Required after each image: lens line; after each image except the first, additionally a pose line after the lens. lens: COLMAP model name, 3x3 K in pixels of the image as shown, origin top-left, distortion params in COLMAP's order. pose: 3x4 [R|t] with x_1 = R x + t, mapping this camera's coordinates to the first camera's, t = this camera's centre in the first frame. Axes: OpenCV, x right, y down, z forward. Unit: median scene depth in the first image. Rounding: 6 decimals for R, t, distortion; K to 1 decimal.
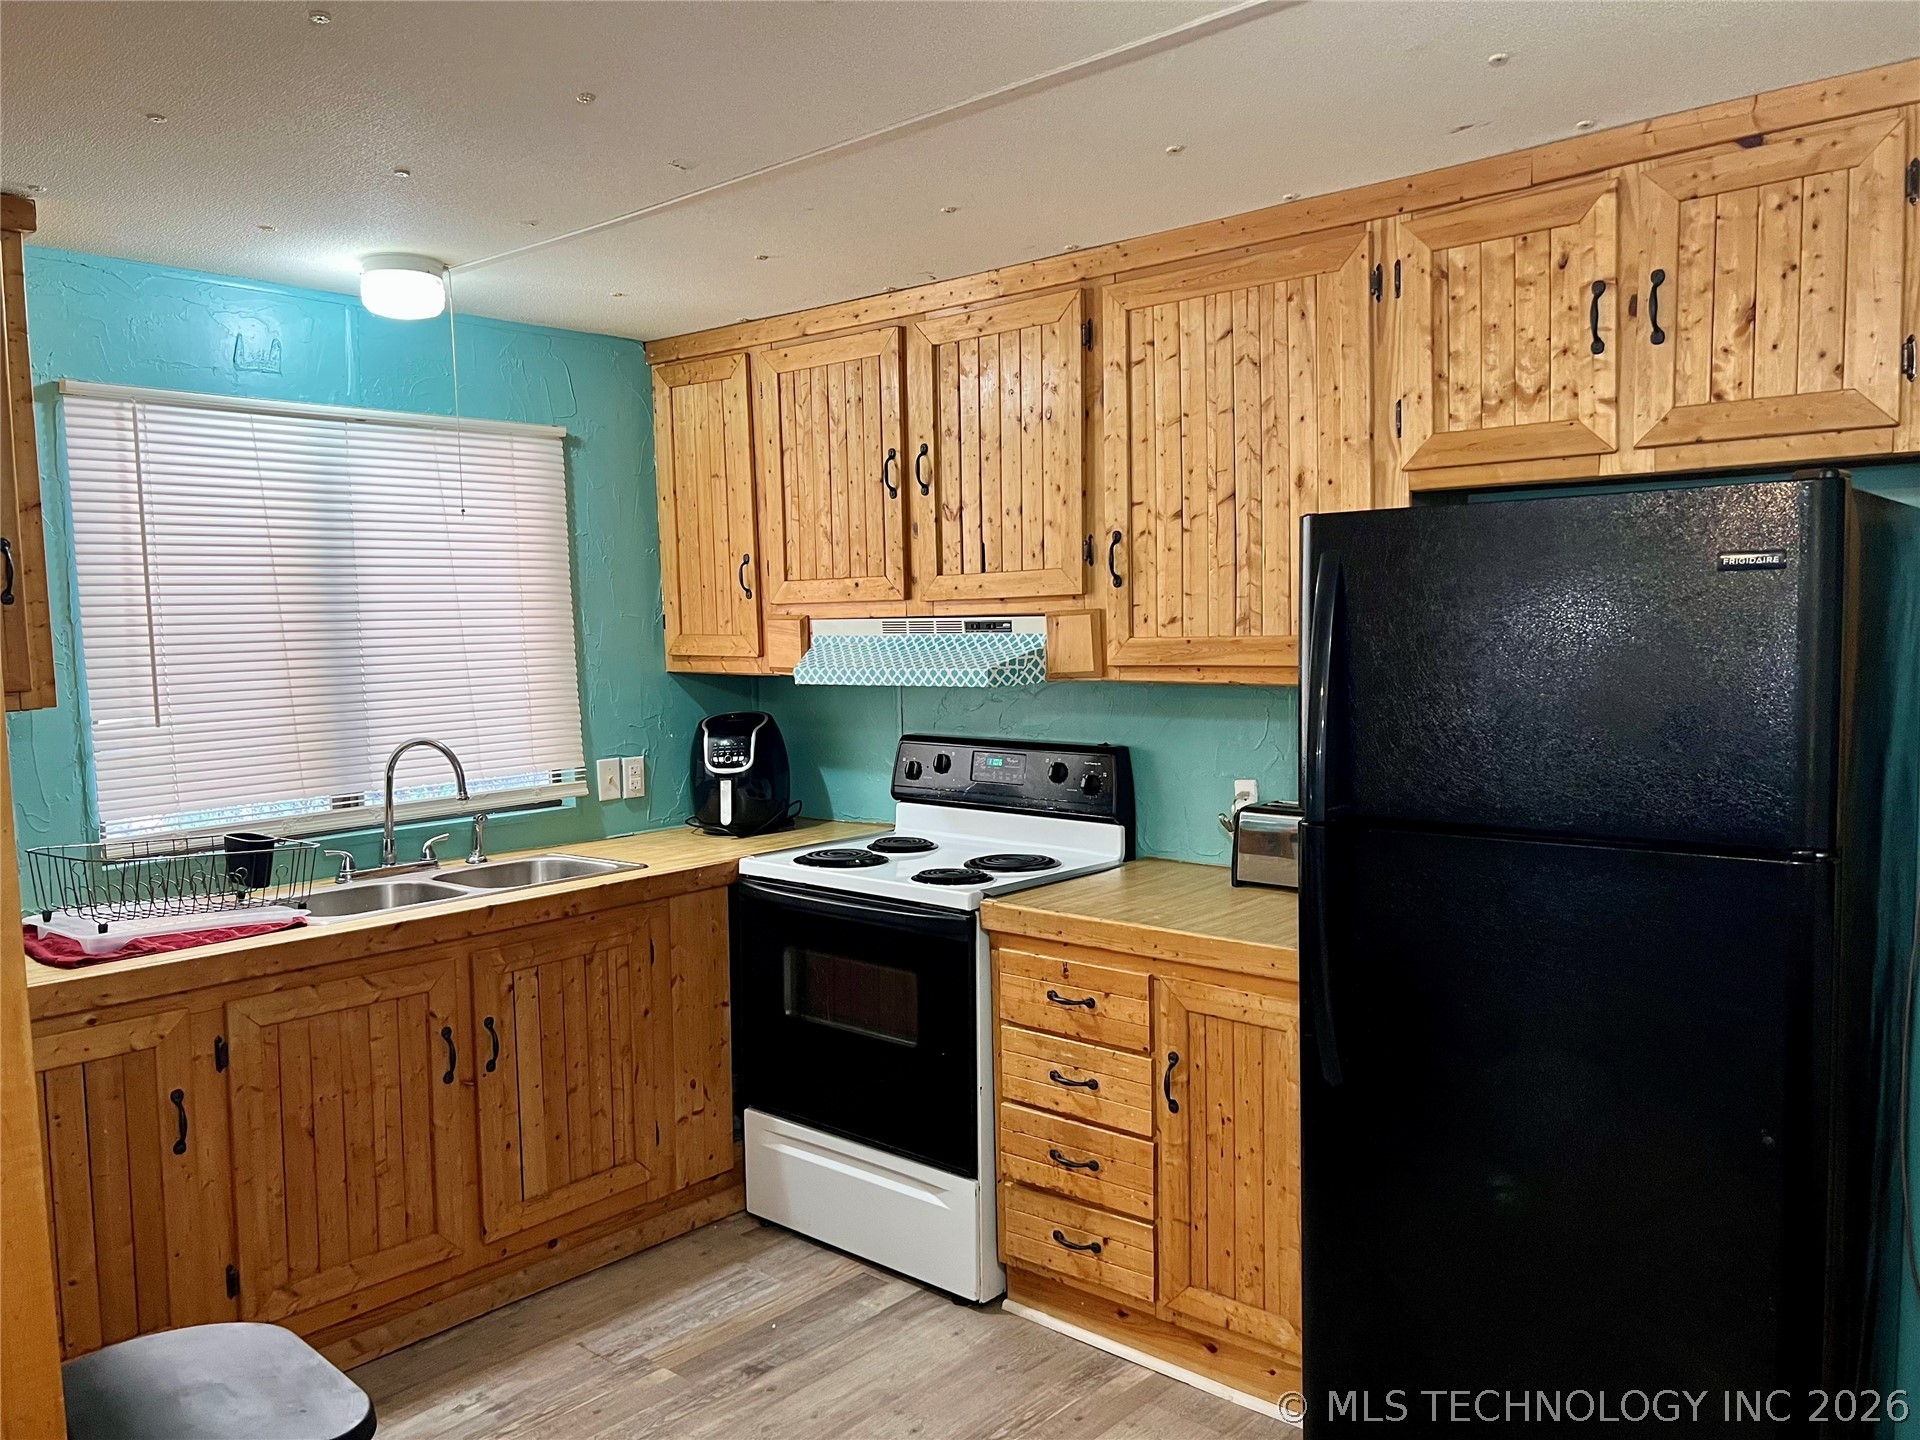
lens RADIAL K [[1440.2, 0, 949.7], [0, 1440.2, 730.2], [0, 0, 1]] dist [0.054378, -0.065024]
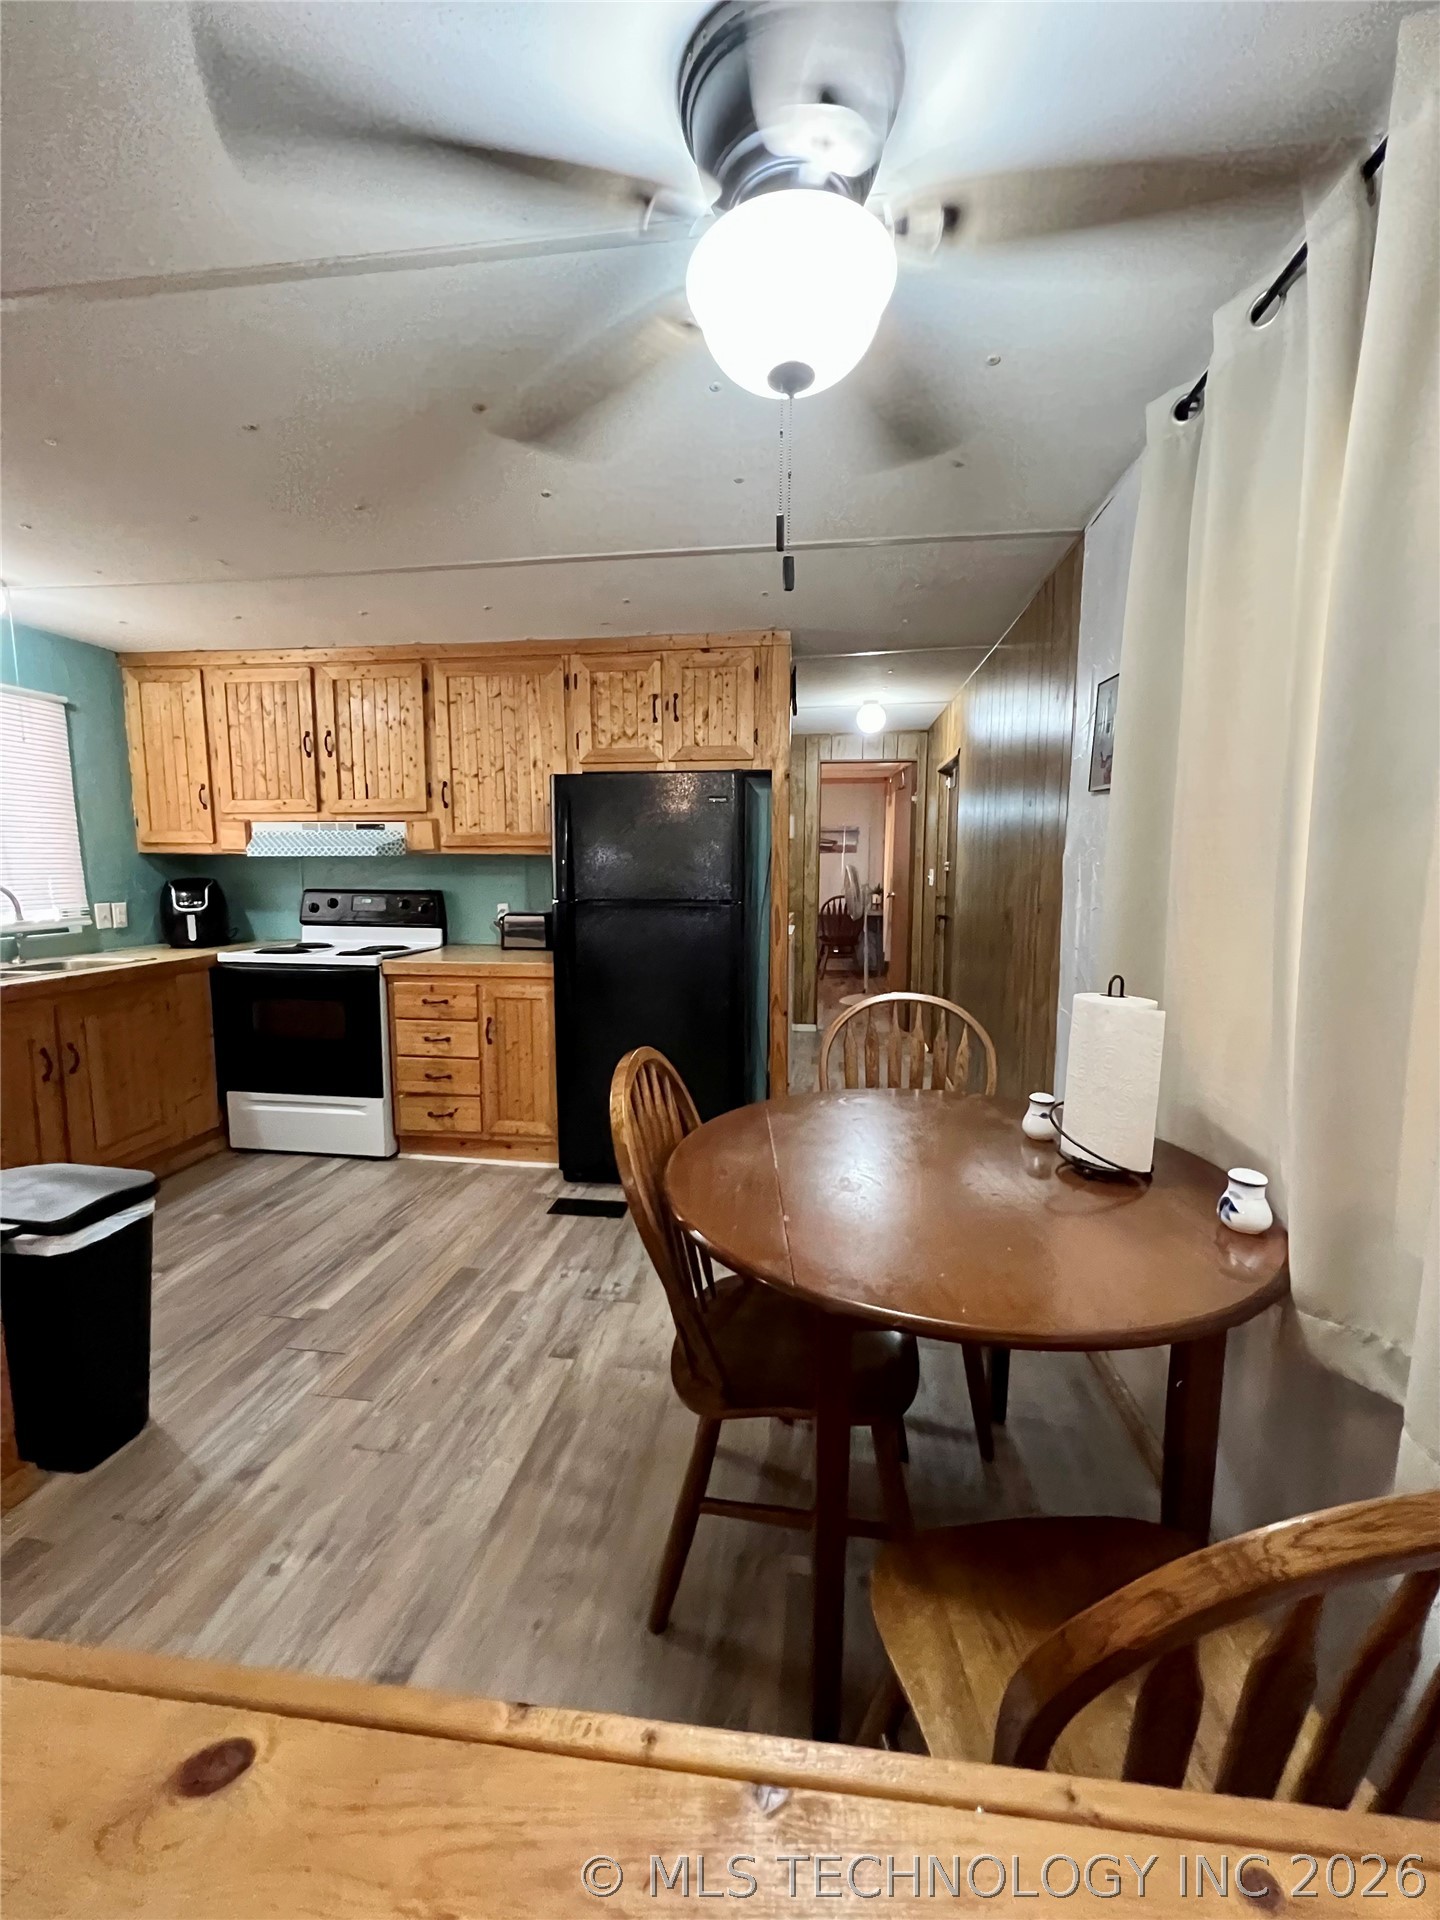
lens RADIAL K [[767.3, 0, 725.5], [0, 767.3, 953.6], [0, 0, 1]] dist [-0.008499, -0.000089]
pose [[0.830084, -0.040424, 0.556171, -0.172970], [0.022559, 0.998987, 0.038940, 0.077251], [-0.557182, -0.019777, 0.830155, -0.159120]]
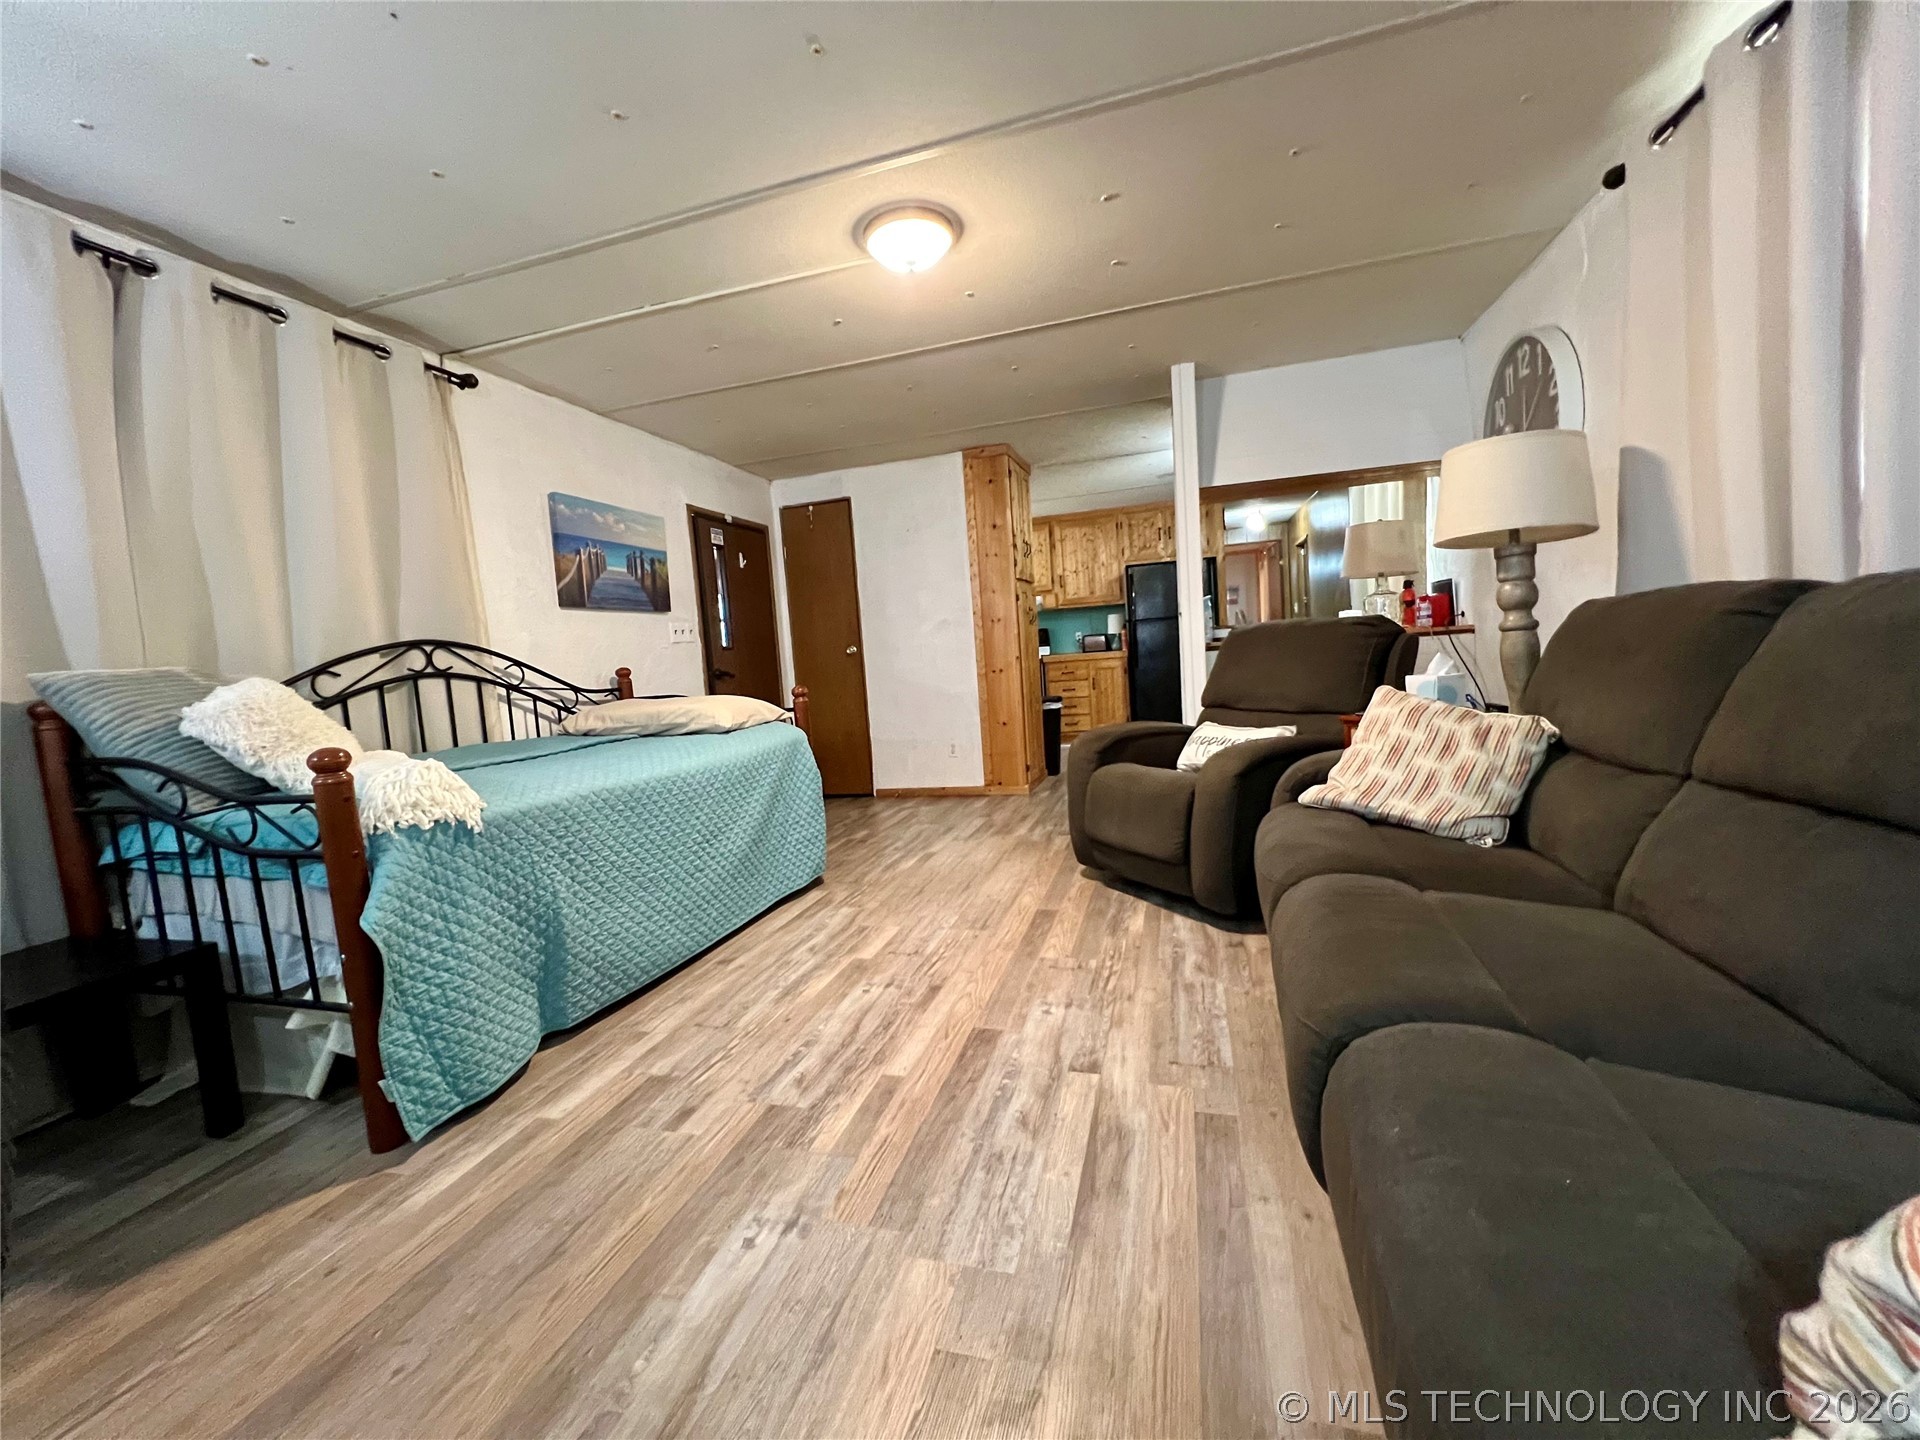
lens RADIAL K [[769.3, 0, 951.9], [0, 769.3, 715.5], [0, 0, 1]] dist [-0.004684, 0.001973]
pose [[0.905490, -0.076642, 0.417389, -1.251052], [0.082585, 0.996577, 0.003833, 0.268685], [-0.416254, 0.031000, 0.908720, -1.075518]]
